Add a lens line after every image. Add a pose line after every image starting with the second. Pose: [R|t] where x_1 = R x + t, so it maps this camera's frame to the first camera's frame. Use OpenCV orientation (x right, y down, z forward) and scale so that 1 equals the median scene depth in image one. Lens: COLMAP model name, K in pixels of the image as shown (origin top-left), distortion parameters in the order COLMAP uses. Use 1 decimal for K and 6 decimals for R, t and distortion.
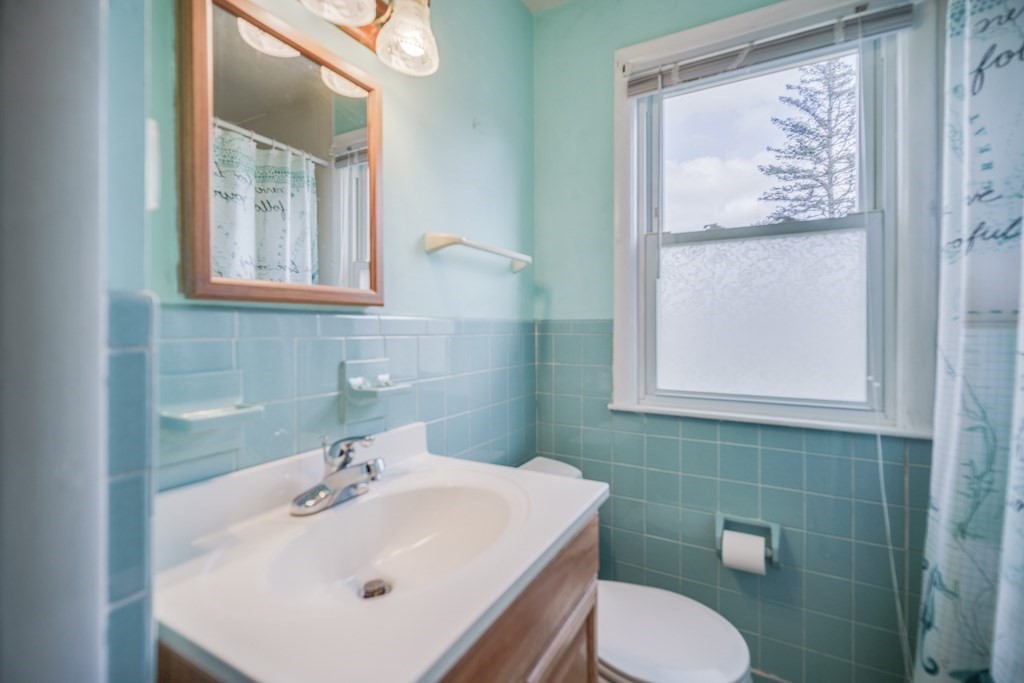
lens RADIAL K [[450.5, 0, 514.0], [0, 450.5, 334.0], [0, 0, 1]] dist [0.002021, -0.001402]
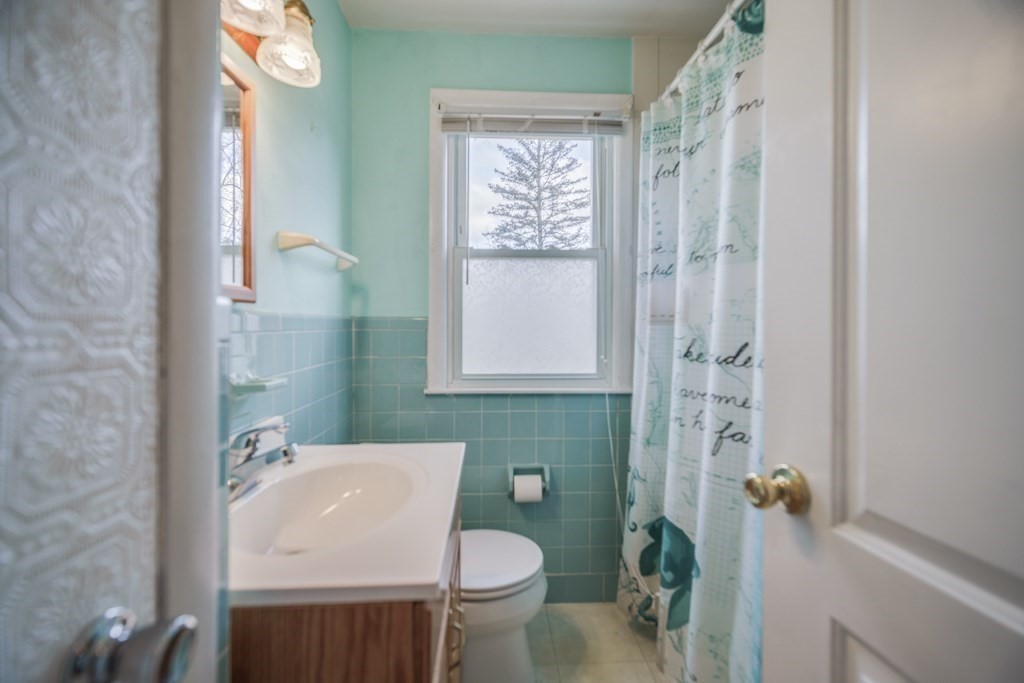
lens RADIAL K [[450.5, 0, 510.3], [0, 450.5, 337.9], [0, 0, 1]] dist [0.002021, -0.001402]
pose [[0.848314, -0.014859, 0.529284, -0.261091], [0.005458, 0.999798, 0.019319, 0.000412], [-0.529465, -0.013499, 0.848225, -0.129643]]
